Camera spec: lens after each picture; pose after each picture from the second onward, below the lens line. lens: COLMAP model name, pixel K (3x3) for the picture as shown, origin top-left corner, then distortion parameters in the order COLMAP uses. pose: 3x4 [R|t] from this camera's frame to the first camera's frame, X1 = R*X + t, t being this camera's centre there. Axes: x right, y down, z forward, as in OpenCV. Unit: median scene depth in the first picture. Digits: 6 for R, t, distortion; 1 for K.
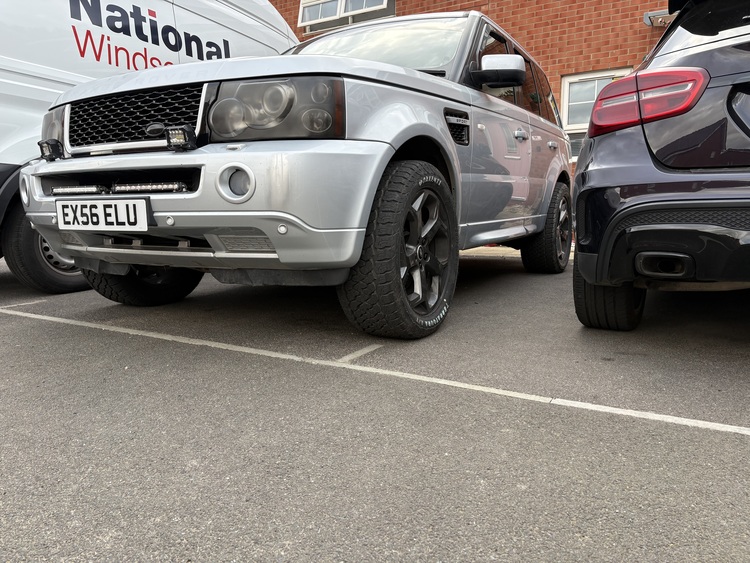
lens RADIAL K [[561.4, 0, 374.3], [0, 561.4, 283.8], [0, 0, 1]] dist [0.021010, -0.033066]
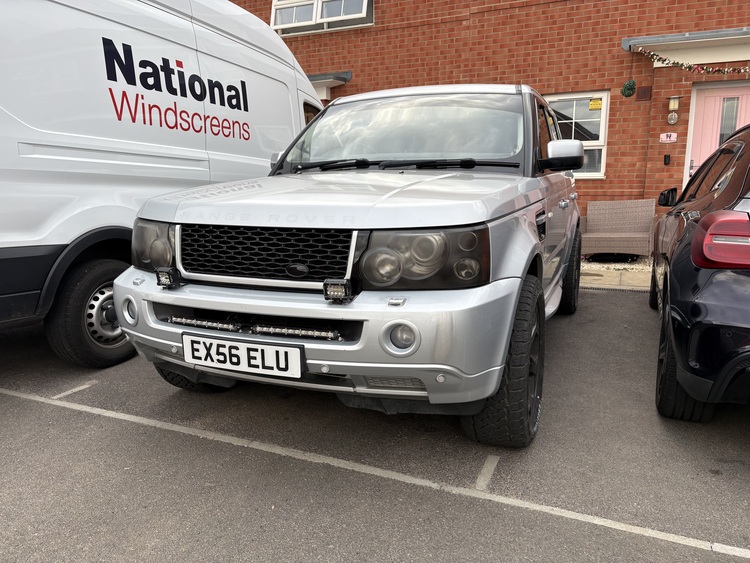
lens RADIAL K [[561.4, 0, 369.7], [0, 561.4, 280.4], [0, 0, 1]] dist [0.021010, -0.033066]
pose [[0.993439, -0.020833, 0.112452, -0.336754], [0.015725, 0.998812, 0.046119, -0.271050], [-0.113279, -0.044048, 0.992586, -0.005436]]
